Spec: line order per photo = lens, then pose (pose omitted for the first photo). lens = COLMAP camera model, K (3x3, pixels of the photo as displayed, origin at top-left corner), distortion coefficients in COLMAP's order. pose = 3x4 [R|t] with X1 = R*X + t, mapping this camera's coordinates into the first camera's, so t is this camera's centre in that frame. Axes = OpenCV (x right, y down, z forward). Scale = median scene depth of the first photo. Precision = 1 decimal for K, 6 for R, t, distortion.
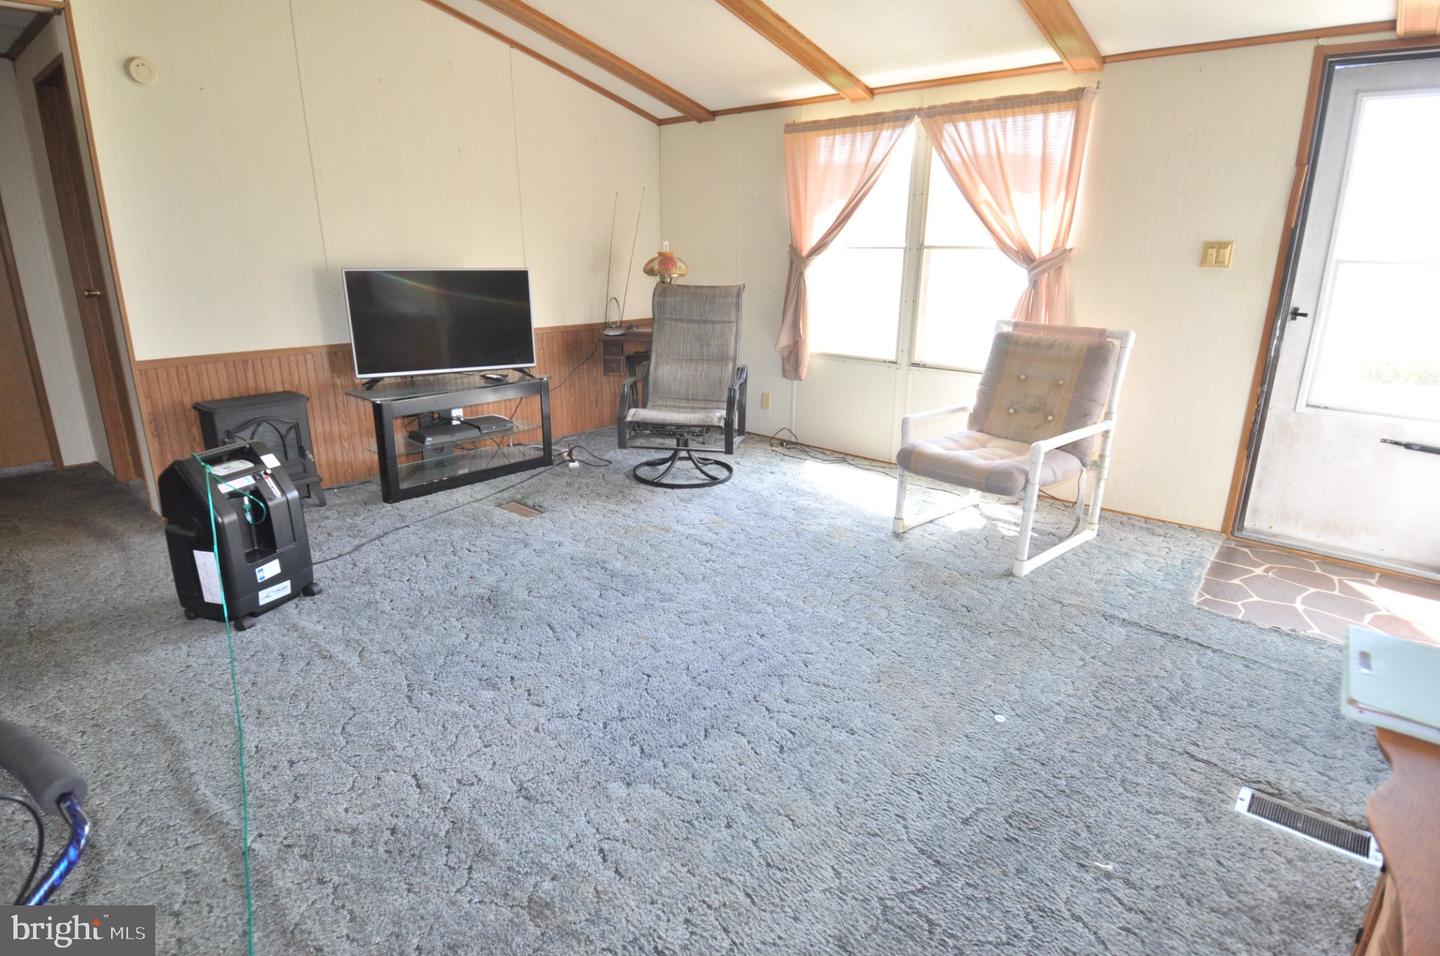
lens RADIAL K [[752.7, 0, 717.5], [0, 752.7, 483.0], [0, 0, 1]] dist [0.030360, -0.036116]
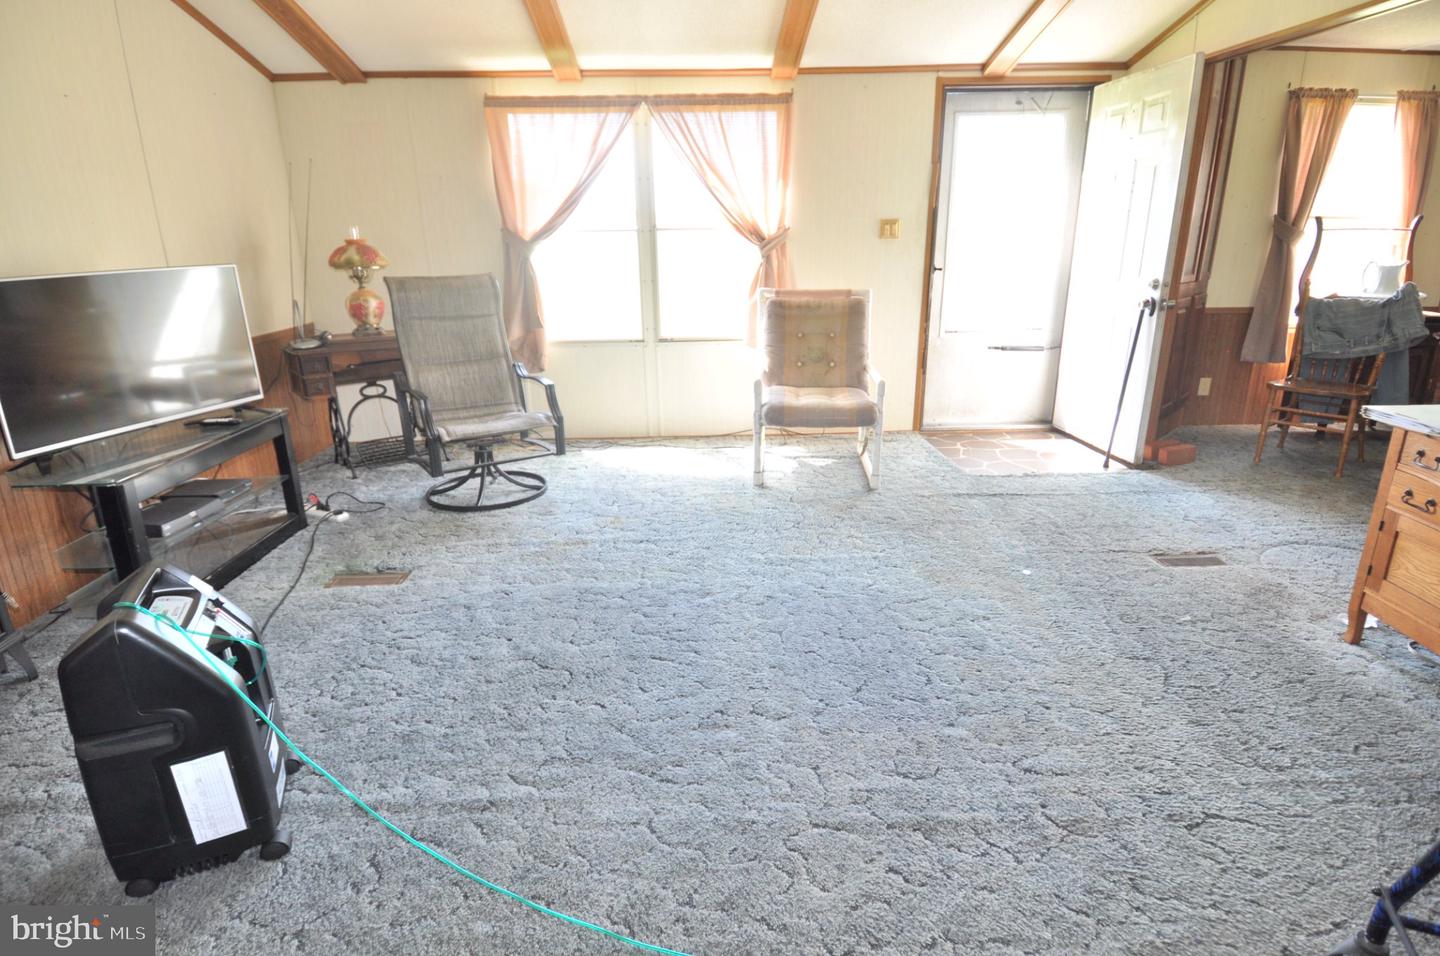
lens RADIAL K [[731.5, 0, 756.5], [0, 731.5, 478.1], [0, 0, 1]] dist [0.016683, -0.011183]
pose [[0.723123, -0.235120, 0.649470, -0.436310], [0.227976, 0.968832, 0.096905, -0.046676], [-0.652012, 0.077990, 0.754187, 0.182794]]
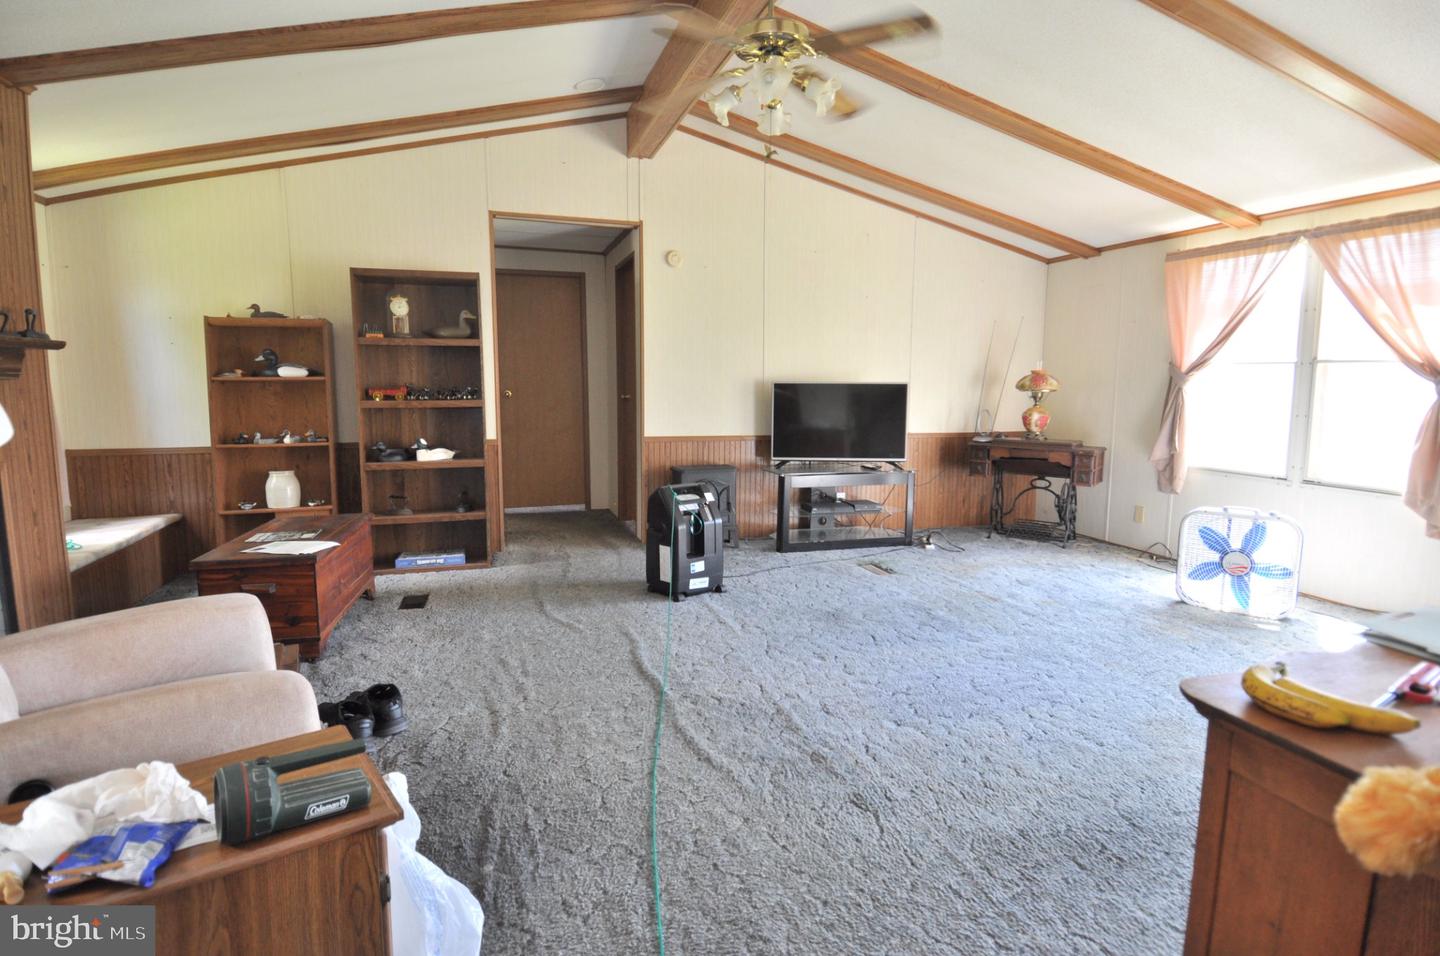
lens RADIAL K [[752.7, 0, 715.4], [0, 752.7, 481.8], [0, 0, 1]] dist [0.030360, -0.036116]
pose [[0.860046, 0.064485, -0.506126, 0.126565], [-0.150688, 0.979834, -0.131220, 0.095236], [0.487457, 0.189122, 0.852419, -0.199384]]
